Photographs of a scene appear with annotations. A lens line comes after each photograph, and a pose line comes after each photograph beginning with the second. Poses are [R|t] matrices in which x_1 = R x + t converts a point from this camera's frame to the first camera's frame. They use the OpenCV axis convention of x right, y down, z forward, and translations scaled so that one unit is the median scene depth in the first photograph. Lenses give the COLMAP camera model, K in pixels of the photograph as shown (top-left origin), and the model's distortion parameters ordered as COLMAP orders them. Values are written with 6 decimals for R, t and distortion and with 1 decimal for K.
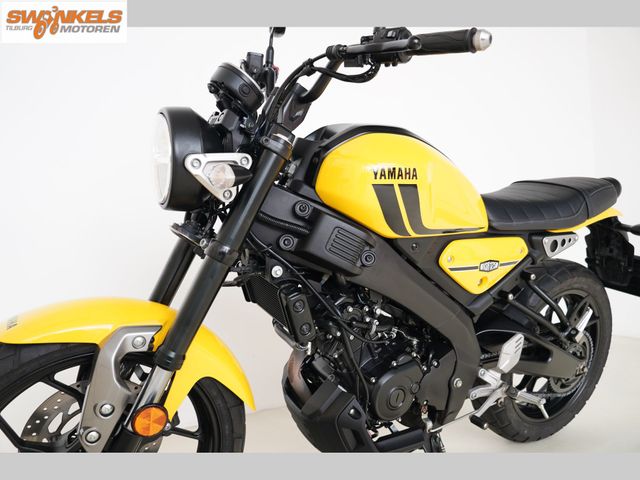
lens RADIAL K [[498.6, 0, 320.0], [0, 498.6, 240.0], [0, 0, 1]] dist [-0.005508, -0.000524]
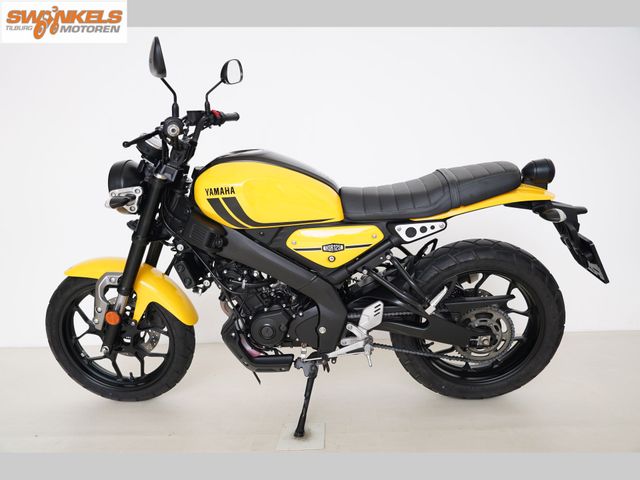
lens RADIAL K [[498.6, 0, 320.0], [0, 498.6, 240.0], [0, 0, 1]] dist [-0.005508, -0.000524]
pose [[0.797038, 0.056227, -0.601305, 1.153045], [0.034517, 0.989788, 0.138307, -0.159262], [0.602941, -0.130991, 0.786958, -0.055534]]
